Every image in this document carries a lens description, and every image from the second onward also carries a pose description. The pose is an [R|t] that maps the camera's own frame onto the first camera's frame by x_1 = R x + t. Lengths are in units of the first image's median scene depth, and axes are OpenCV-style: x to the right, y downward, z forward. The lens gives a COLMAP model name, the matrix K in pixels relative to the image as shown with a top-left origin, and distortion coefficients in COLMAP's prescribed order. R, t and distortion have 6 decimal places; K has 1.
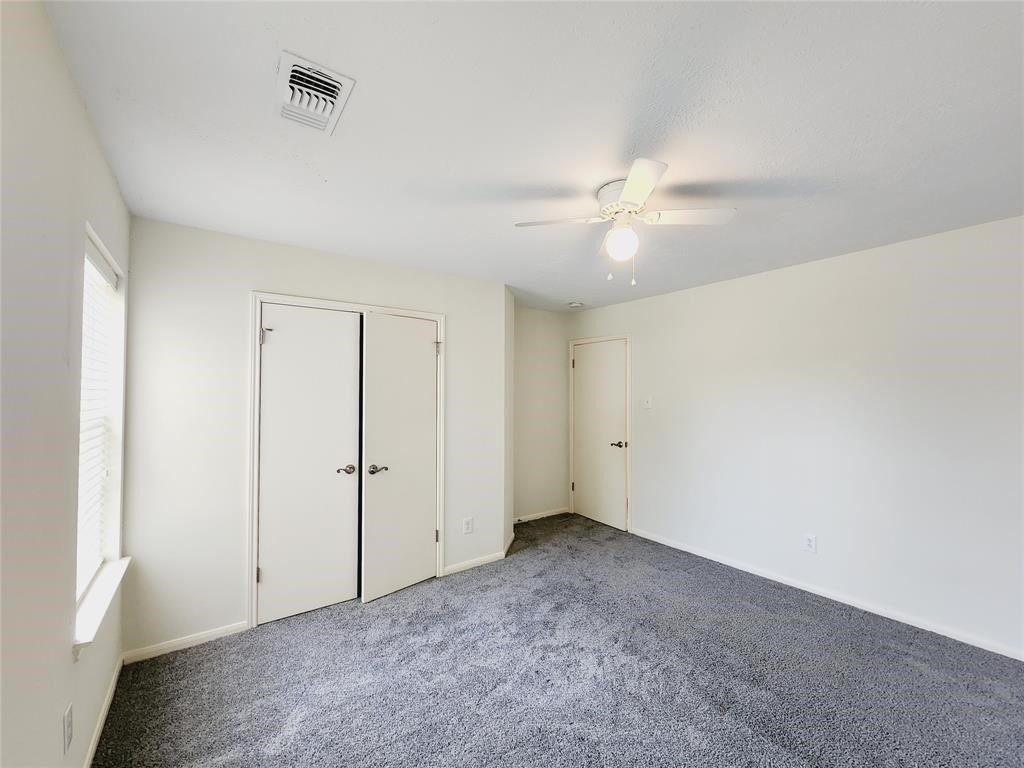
lens RADIAL K [[420.2, 0, 513.6], [0, 420.2, 383.8], [0, 0, 1]] dist [-0.002076, -0.000386]
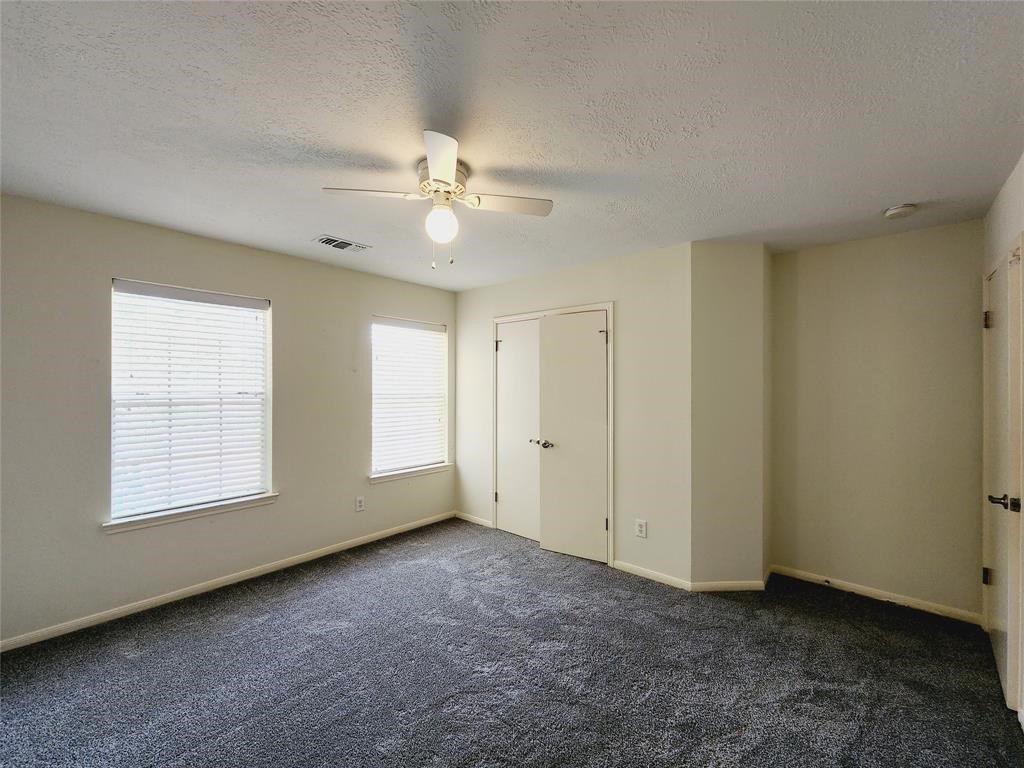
lens RADIAL K [[420.2, 0, 513.6], [0, 420.2, 383.8], [0, 0, 1]] dist [-0.002076, -0.000386]
pose [[0.214208, -0.003387, -0.976782, 0.782760], [0.019049, 0.999818, 0.000711, 0.023793], [0.976602, -0.018759, 0.214233, 0.599132]]
